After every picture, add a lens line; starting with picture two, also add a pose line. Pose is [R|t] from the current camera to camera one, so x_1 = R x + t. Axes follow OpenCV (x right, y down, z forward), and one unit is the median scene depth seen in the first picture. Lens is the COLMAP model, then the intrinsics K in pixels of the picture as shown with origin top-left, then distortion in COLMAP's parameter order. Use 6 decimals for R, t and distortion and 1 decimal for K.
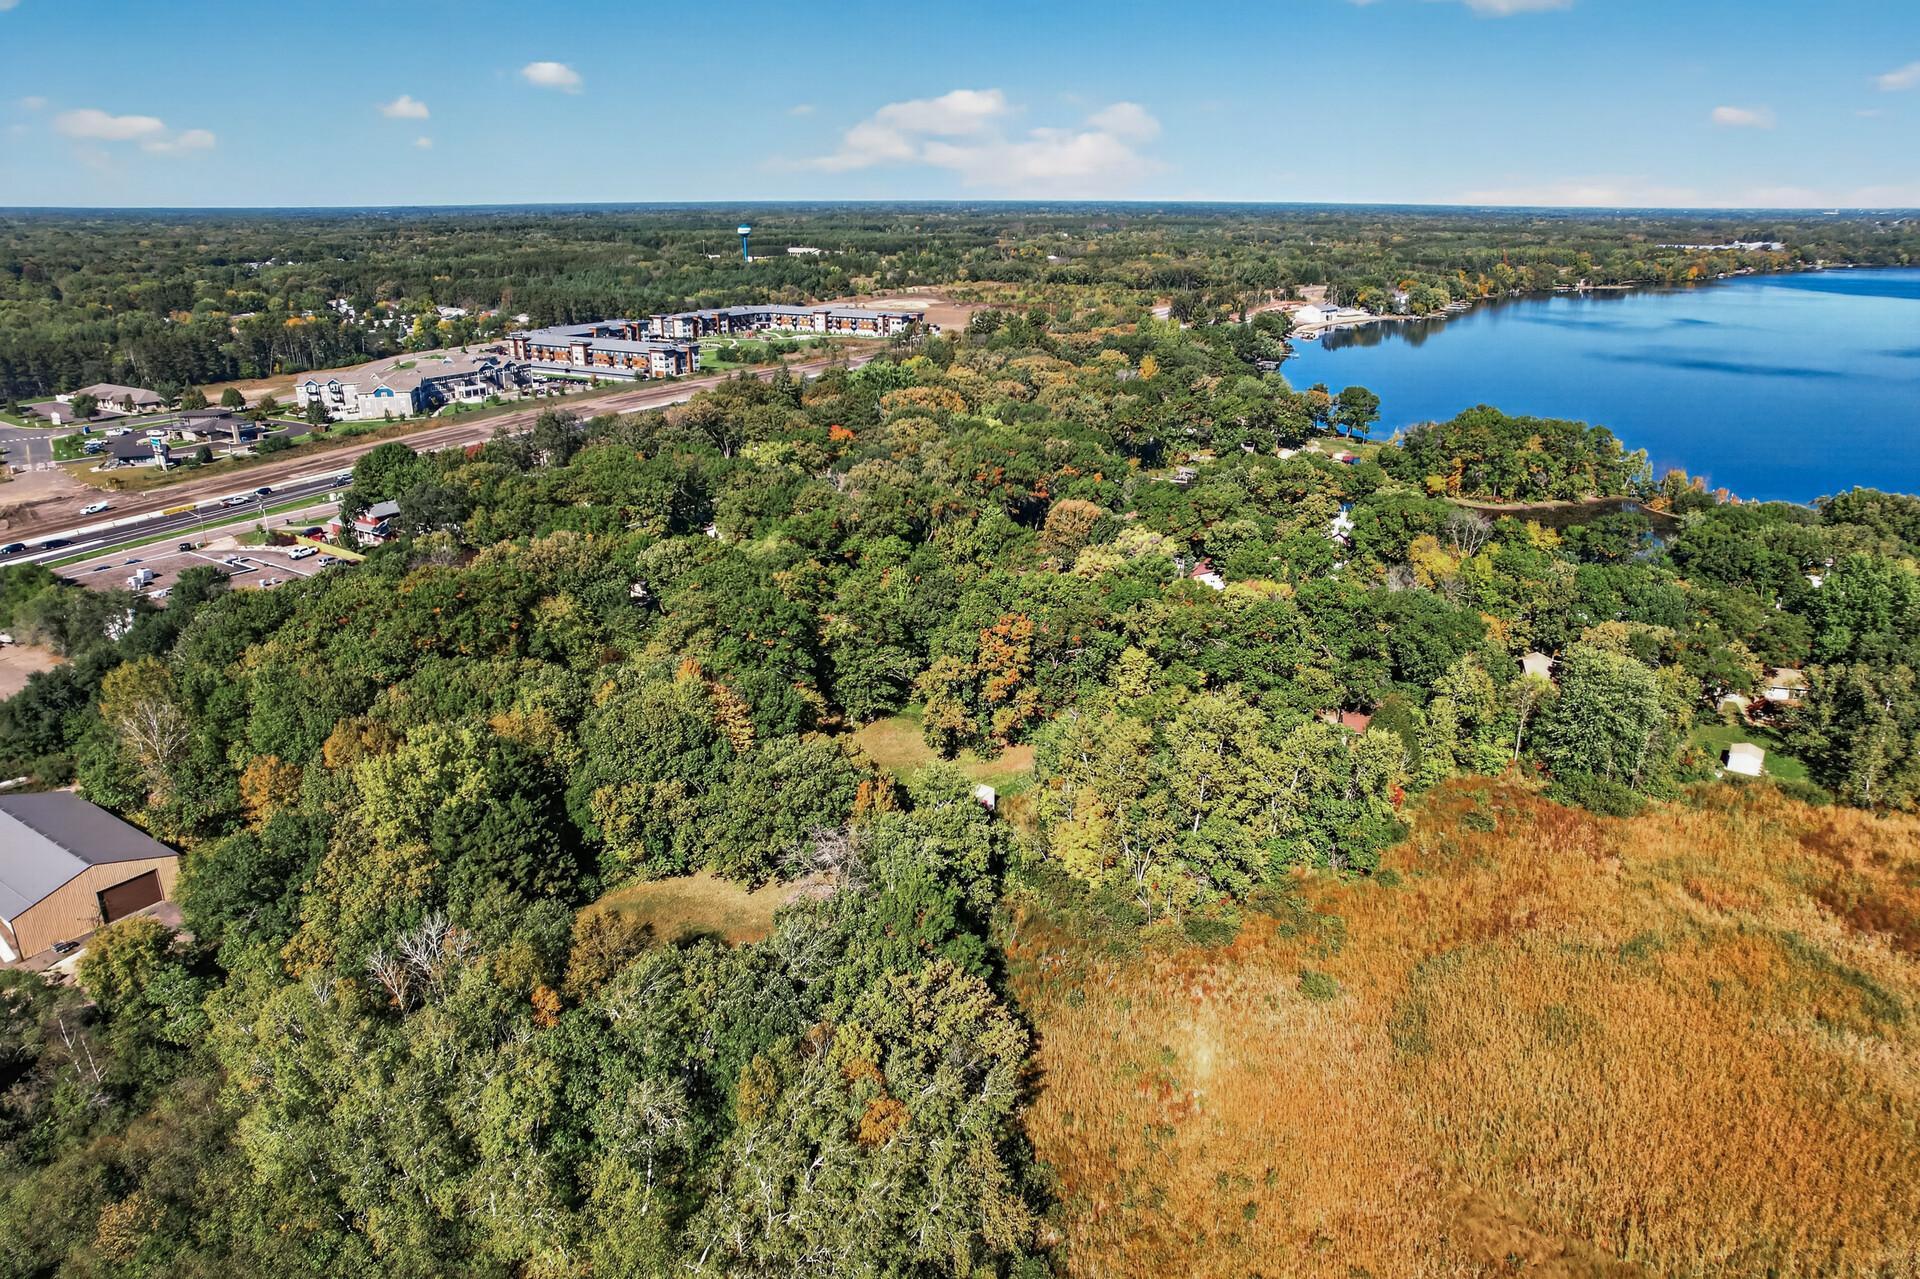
lens RADIAL K [[1278.4, 0, 960.0], [0, 1278.4, 639.5], [0, 0, 1]] dist [-0.104538, 0.093816]
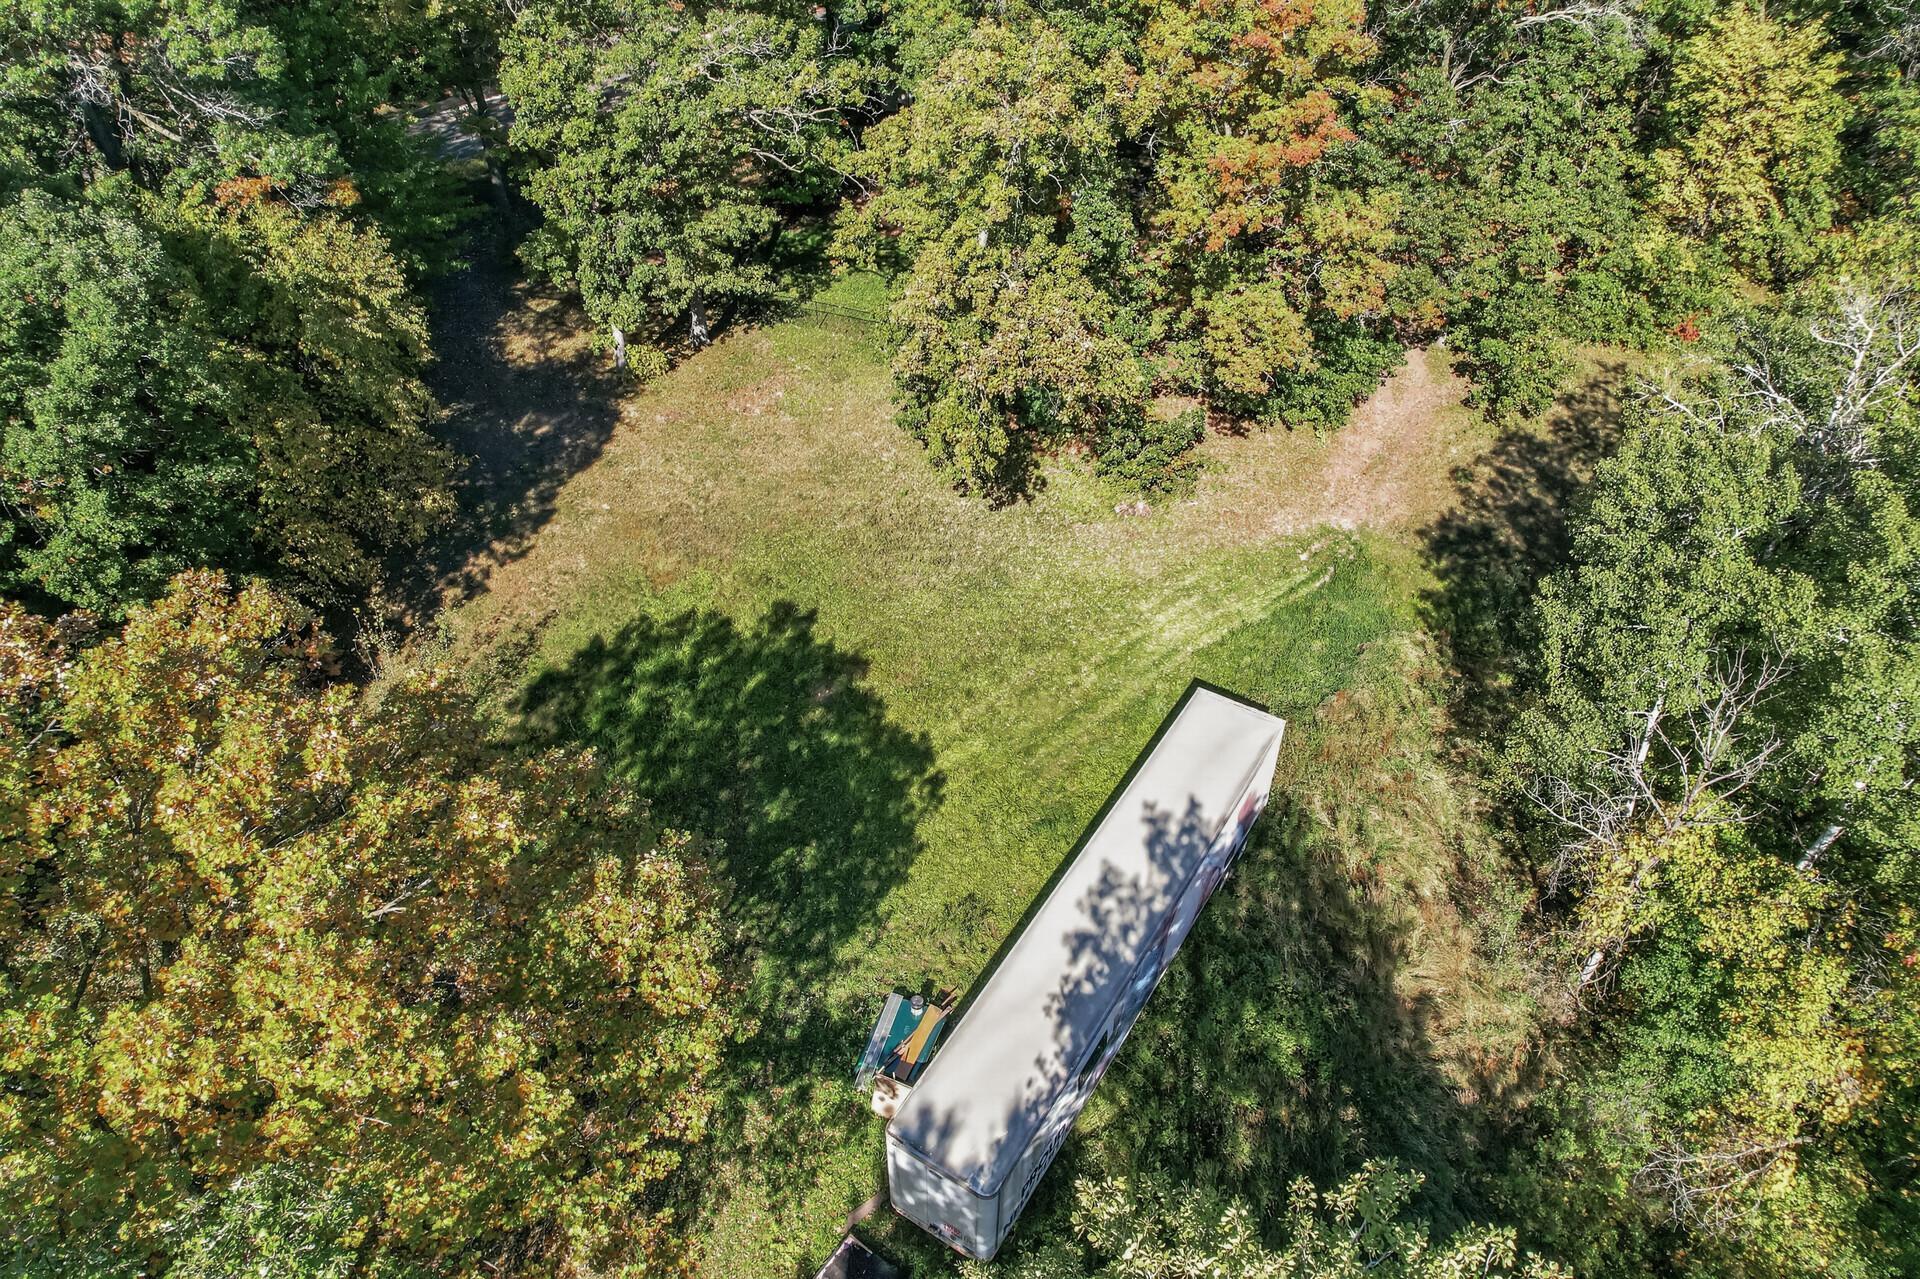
lens RADIAL K [[1205.7, 0, 1008.9], [0, 1205.7, 639.3], [0, 0, 1]] dist [-0.031520, -0.000208]
pose [[0.996106, -0.042941, 0.077003, -0.025094], [0.013683, 0.938088, 0.346126, 0.035188], [-0.087099, -0.343725, 0.935023, 0.721213]]
